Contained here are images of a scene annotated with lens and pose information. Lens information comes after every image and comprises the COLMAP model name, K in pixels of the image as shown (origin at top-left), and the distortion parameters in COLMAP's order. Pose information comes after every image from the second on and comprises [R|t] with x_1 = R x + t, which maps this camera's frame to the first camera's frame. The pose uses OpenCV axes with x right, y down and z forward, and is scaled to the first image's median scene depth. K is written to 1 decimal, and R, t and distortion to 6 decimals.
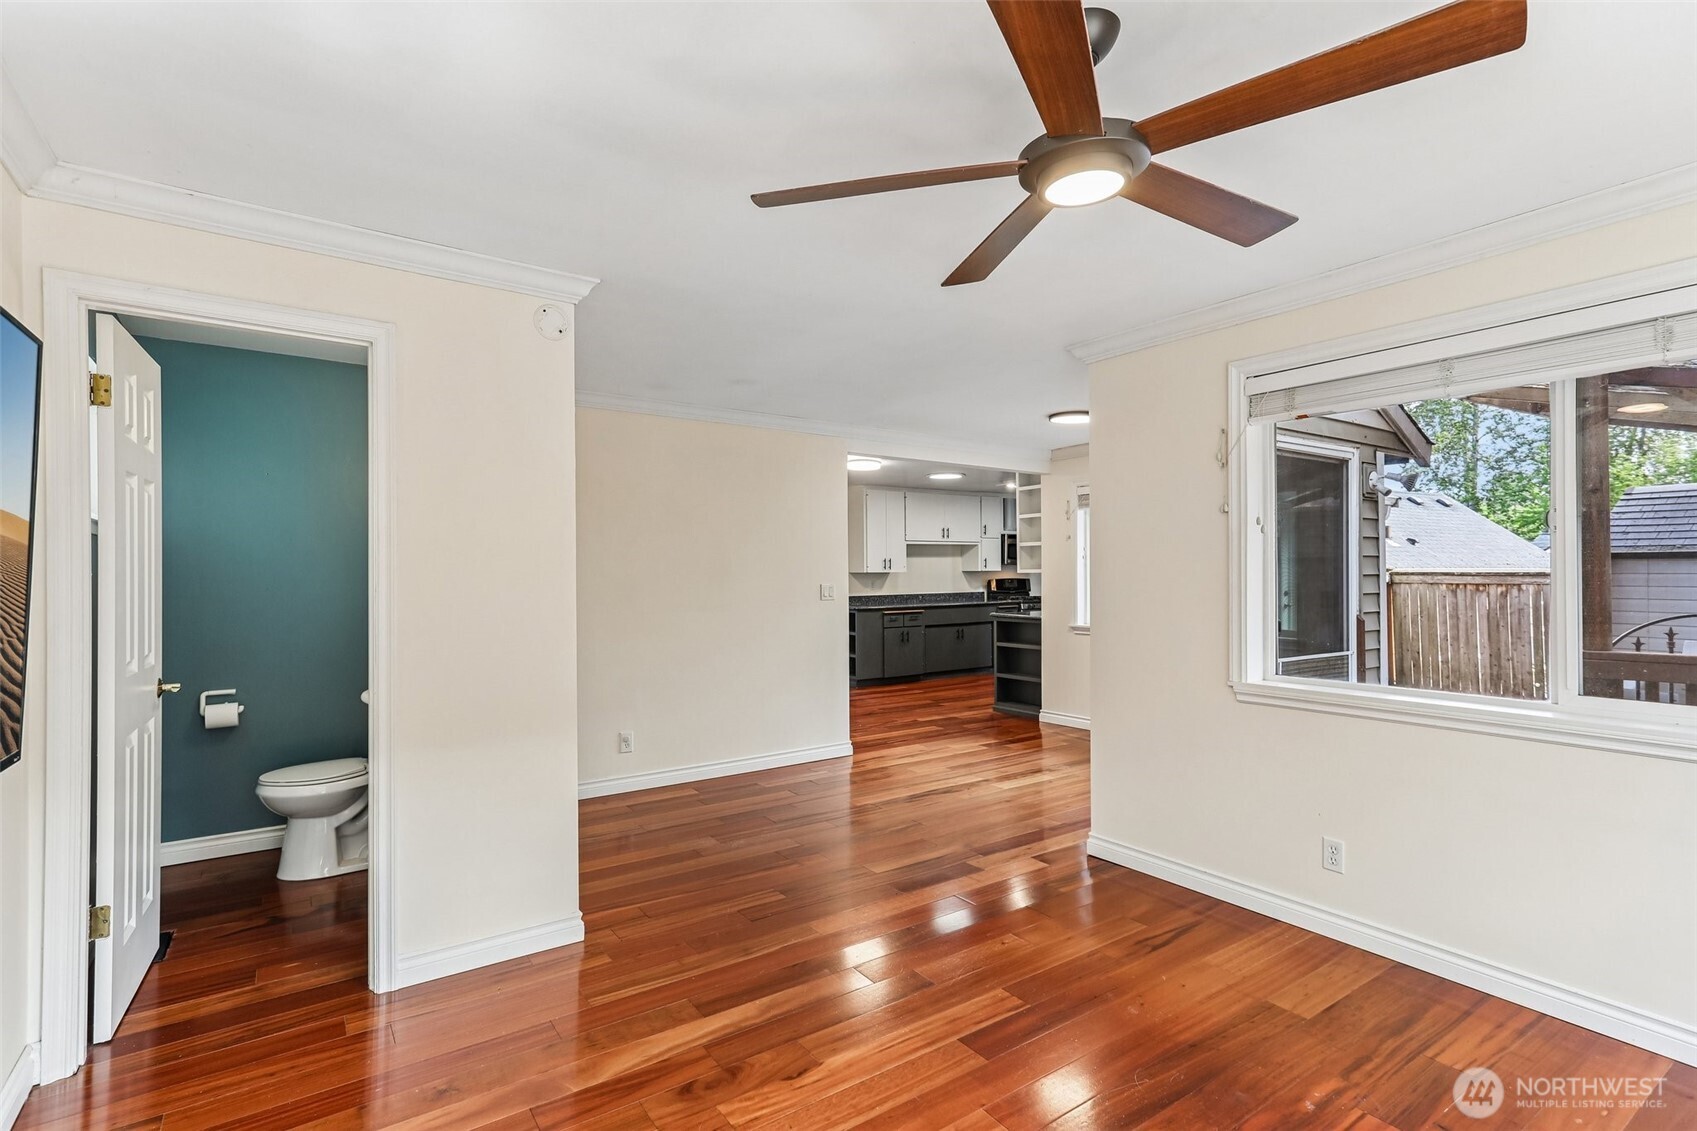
lens RADIAL K [[797.1, 0, 848.5], [0, 797.1, 565.5], [0, 0, 1]] dist [0.022551, 0.000716]
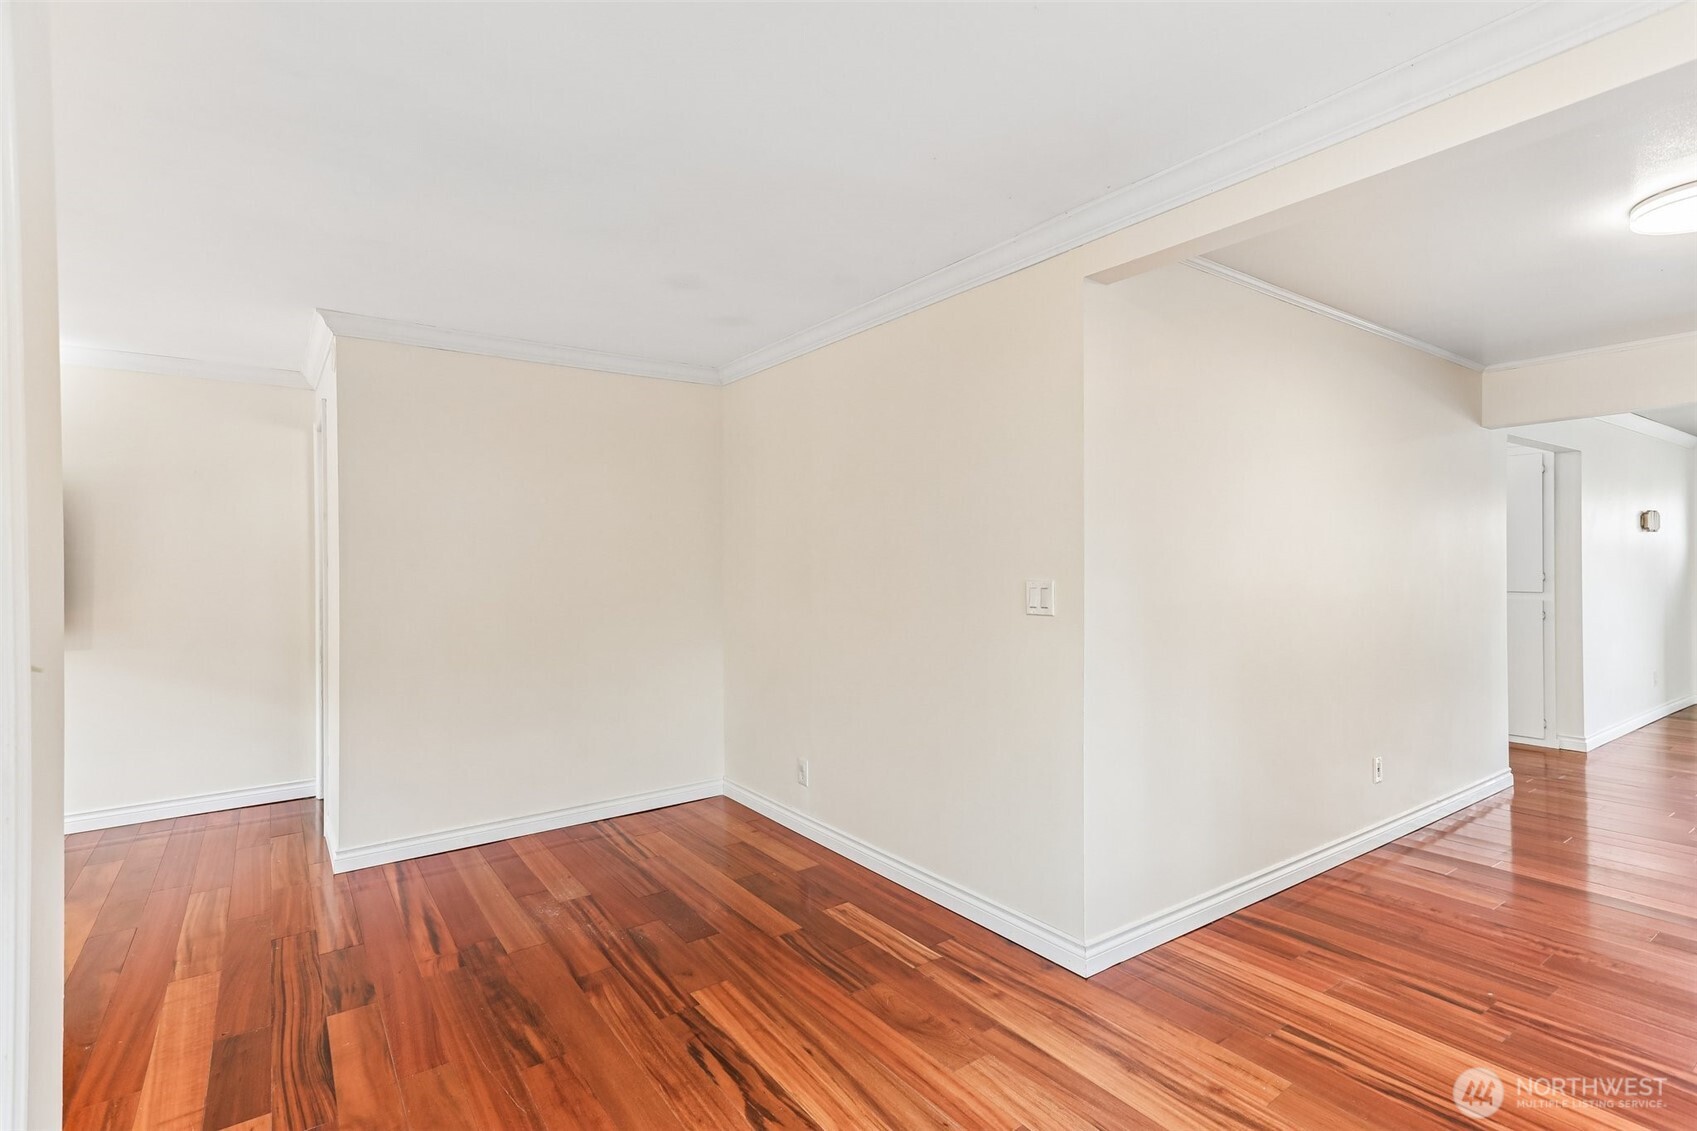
lens RADIAL K [[797.1, 0, 848.5], [0, 797.1, 565.5], [0, 0, 1]] dist [0.022551, 0.000716]
pose [[0.023627, 0.002603, -0.999717, 0.542789], [0.016432, 0.999861, 0.002992, 0.017354], [0.999586, -0.016498, 0.023581, 1.092863]]
